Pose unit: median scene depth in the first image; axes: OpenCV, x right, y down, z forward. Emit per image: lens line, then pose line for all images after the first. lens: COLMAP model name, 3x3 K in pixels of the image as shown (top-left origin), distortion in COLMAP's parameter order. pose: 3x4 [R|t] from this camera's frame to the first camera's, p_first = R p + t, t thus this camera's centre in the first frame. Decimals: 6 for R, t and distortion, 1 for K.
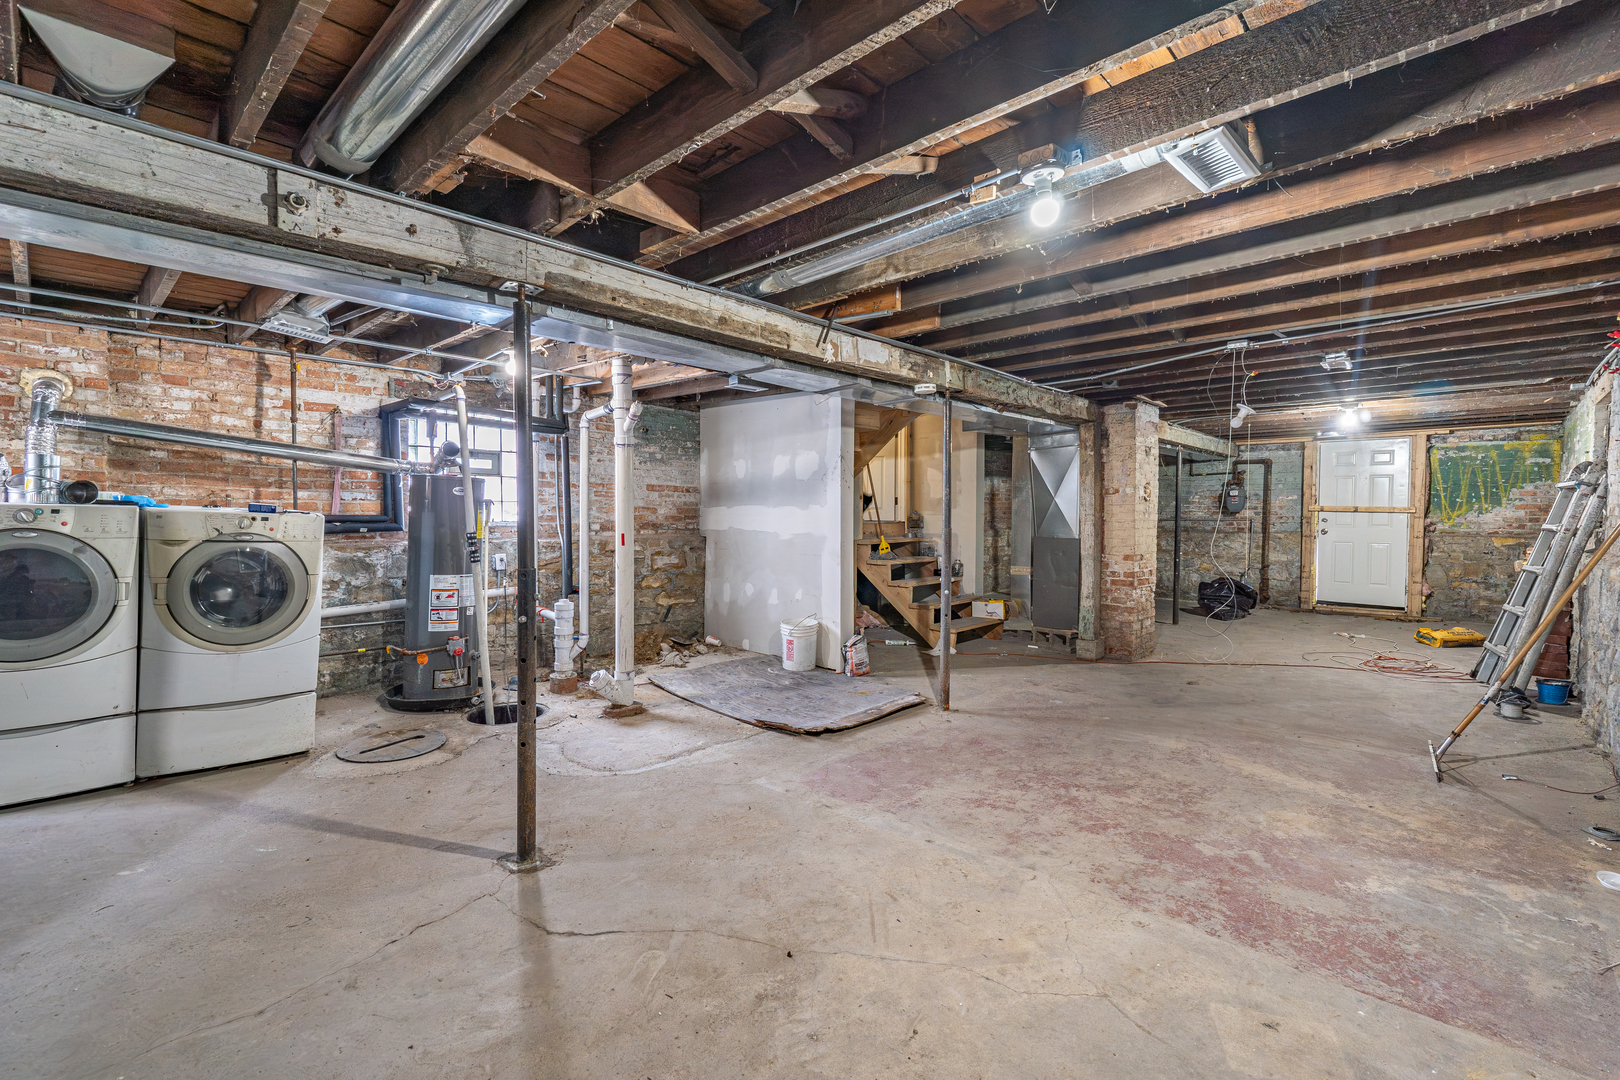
lens RADIAL K [[743.3, 0, 813.7], [0, 743.3, 537.5], [0, 0, 1]] dist [-0.002872, -0.000116]
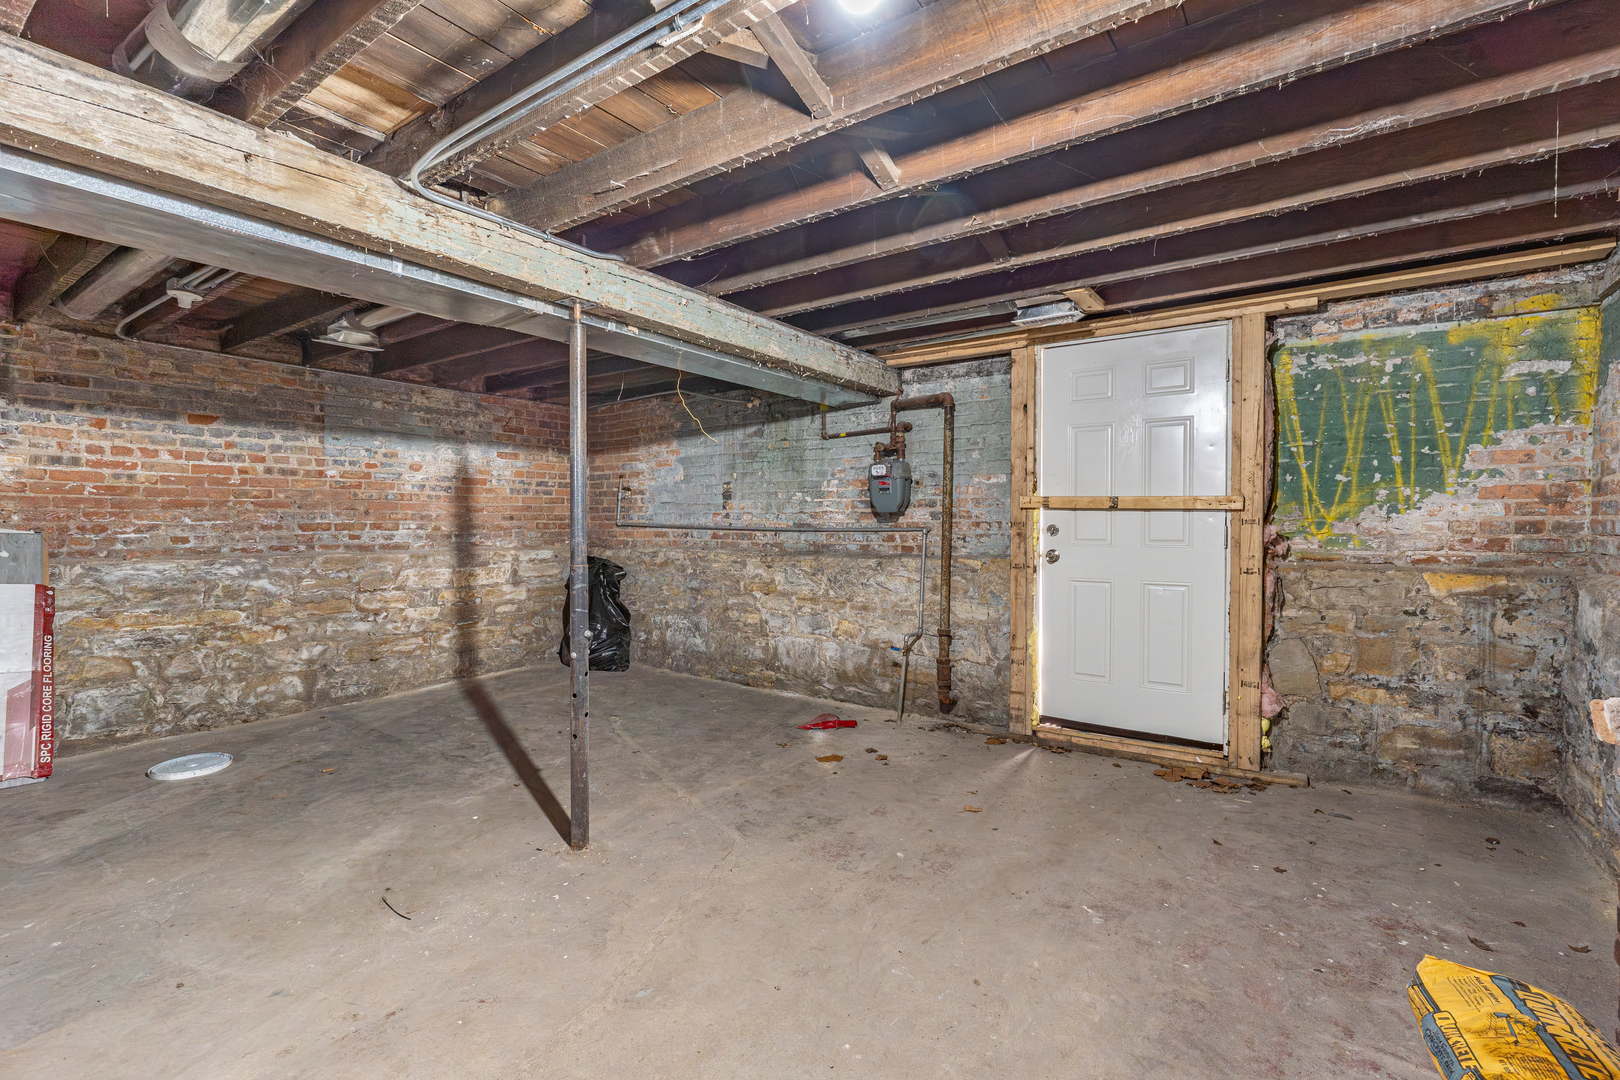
lens RADIAL K [[743.3, 0, 808.2], [0, 743.3, 537.9], [0, 0, 1]] dist [-0.002872, -0.000116]
pose [[0.990353, -0.007861, 0.138346, 0.524199], [0.009470, 0.999895, -0.010980, -0.016278], [-0.138245, 0.012184, 0.990323, 0.637086]]
